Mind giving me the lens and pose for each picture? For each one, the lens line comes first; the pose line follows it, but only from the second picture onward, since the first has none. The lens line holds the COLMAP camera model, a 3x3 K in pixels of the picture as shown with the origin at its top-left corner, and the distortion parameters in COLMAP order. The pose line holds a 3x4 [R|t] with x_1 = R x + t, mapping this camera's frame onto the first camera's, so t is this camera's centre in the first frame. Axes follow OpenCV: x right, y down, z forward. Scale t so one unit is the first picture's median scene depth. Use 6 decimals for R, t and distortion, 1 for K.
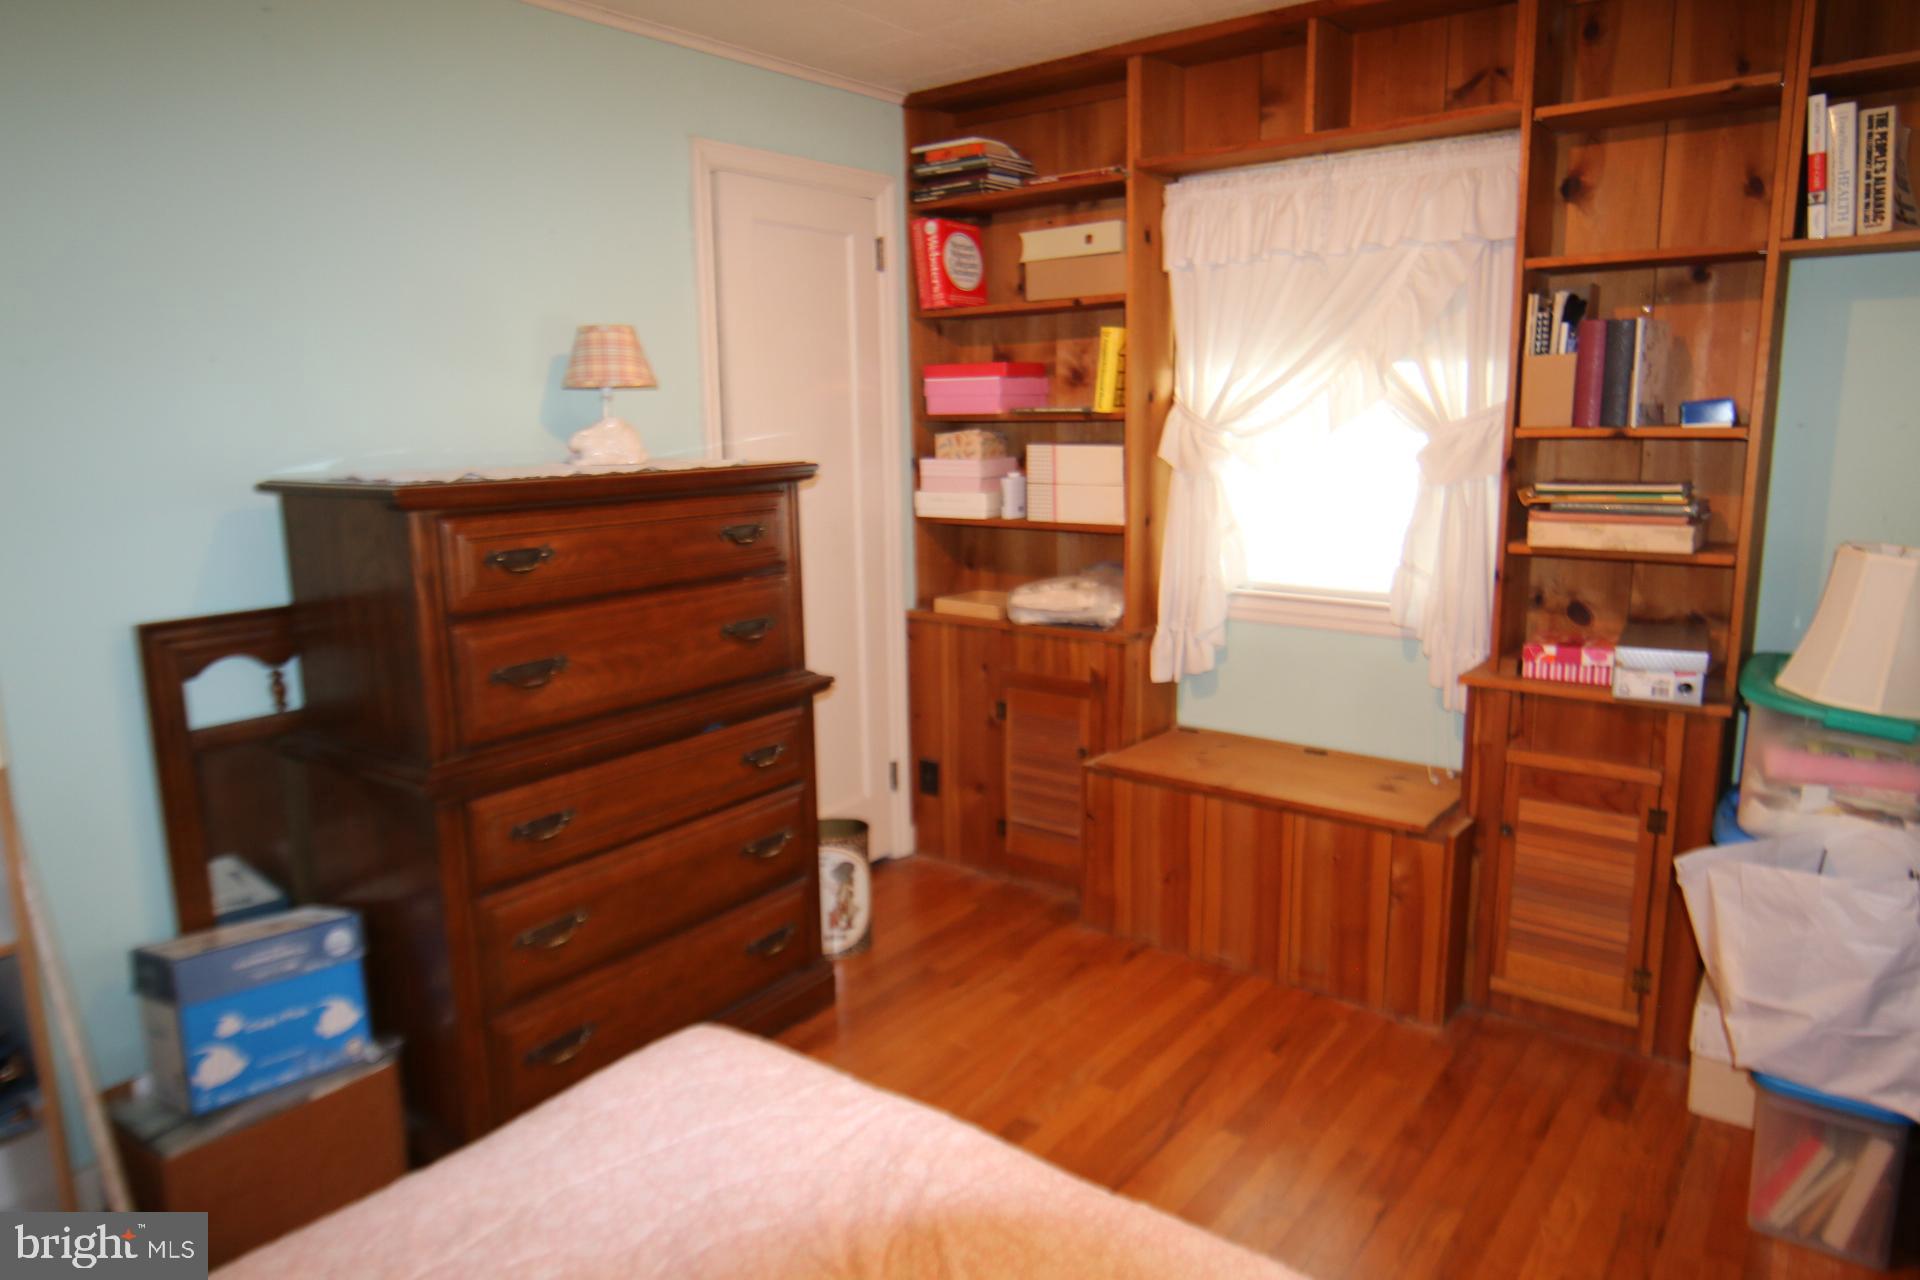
lens RADIAL K [[1218.6, 0, 960.0], [0, 1218.6, 640.0], [0, 0, 1]] dist [-0.003982, -0.000018]
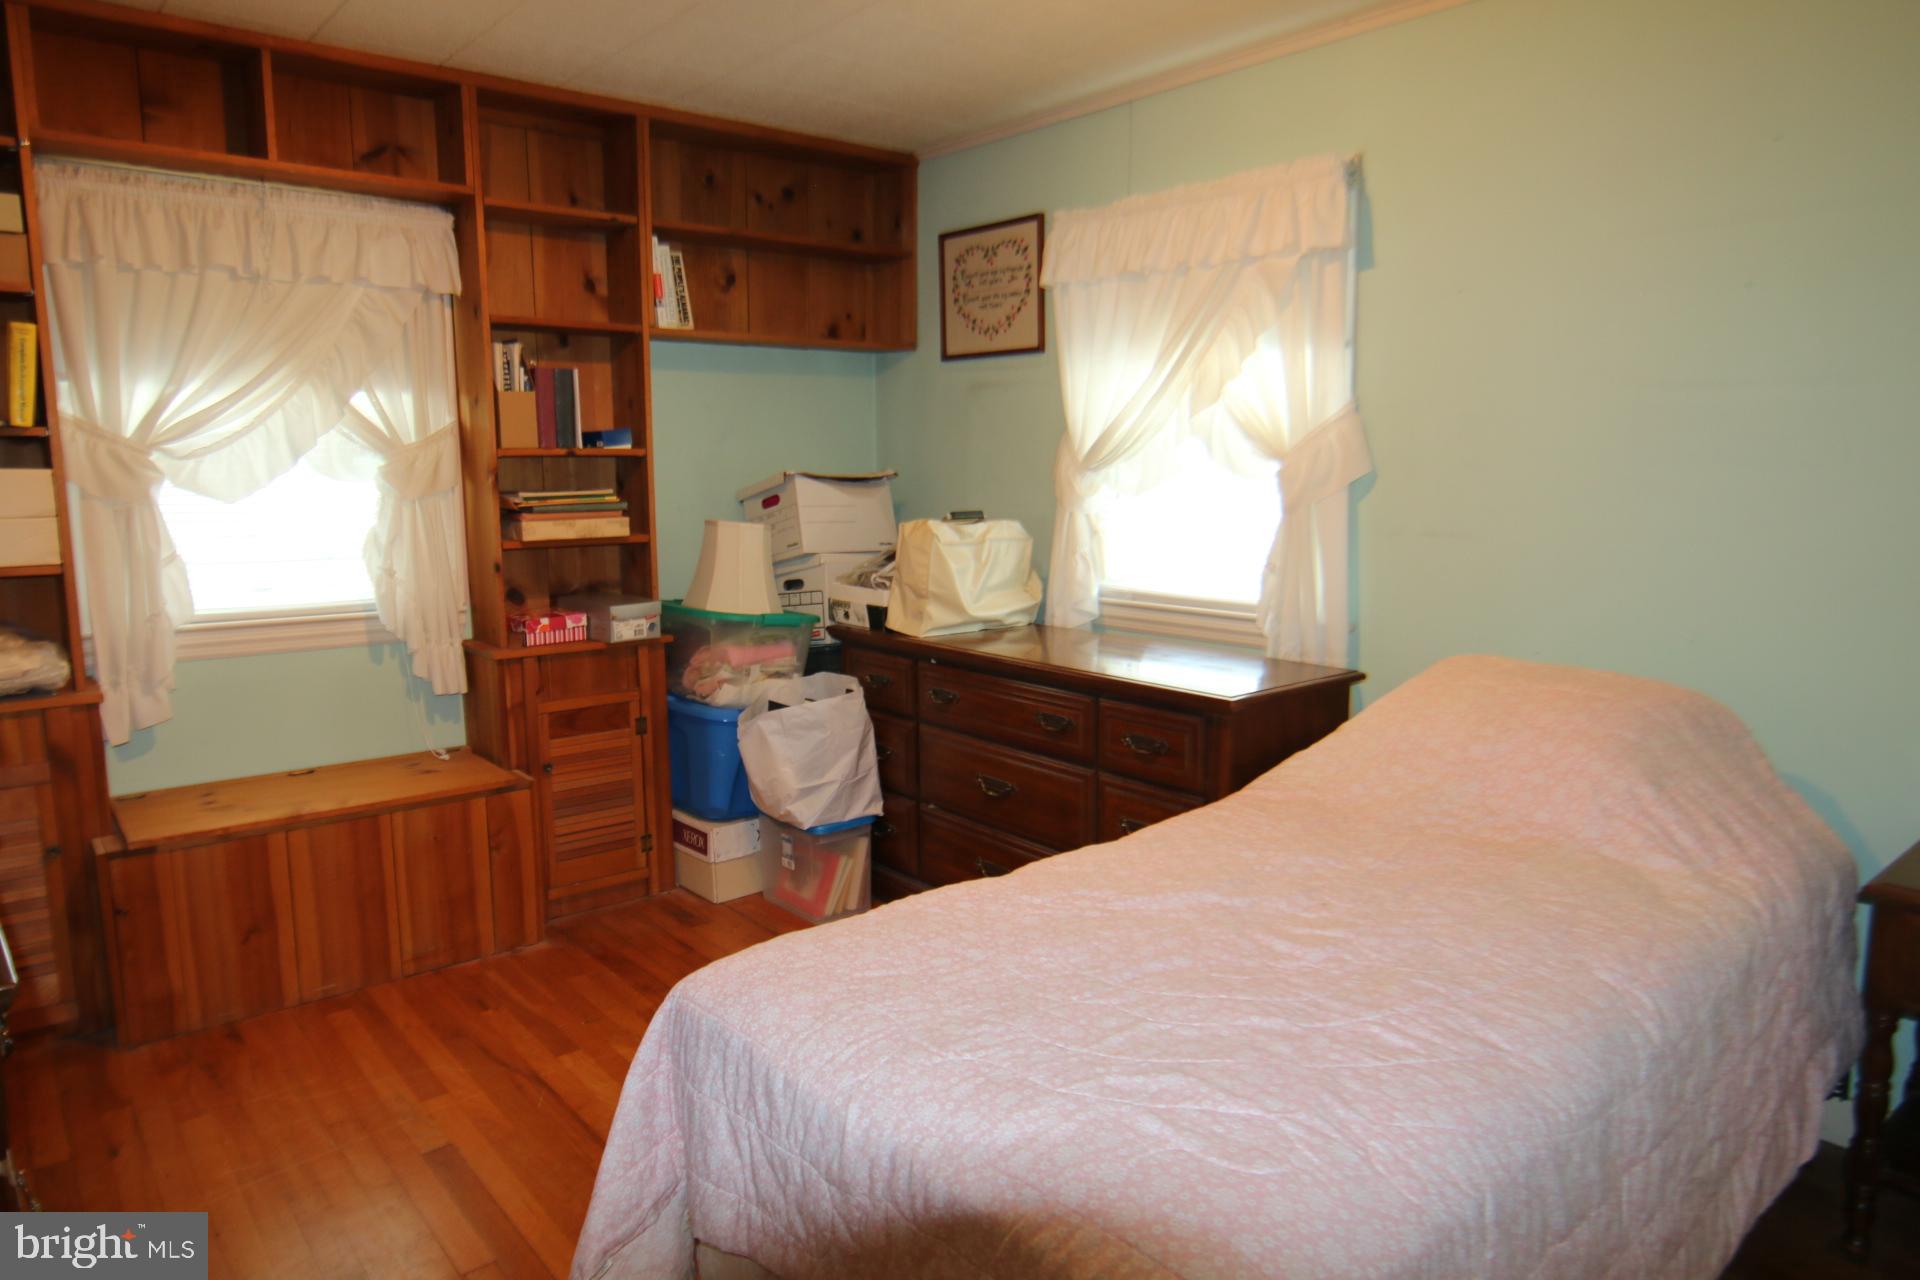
lens RADIAL K [[1218.6, 0, 960.0], [0, 1218.6, 640.0], [0, 0, 1]] dist [-0.003982, -0.000018]
pose [[0.211473, -0.130009, 0.968698, -0.669159], [0.181652, 0.979074, 0.091746, -0.010559], [-0.960355, 0.156565, 0.230664, 0.287901]]
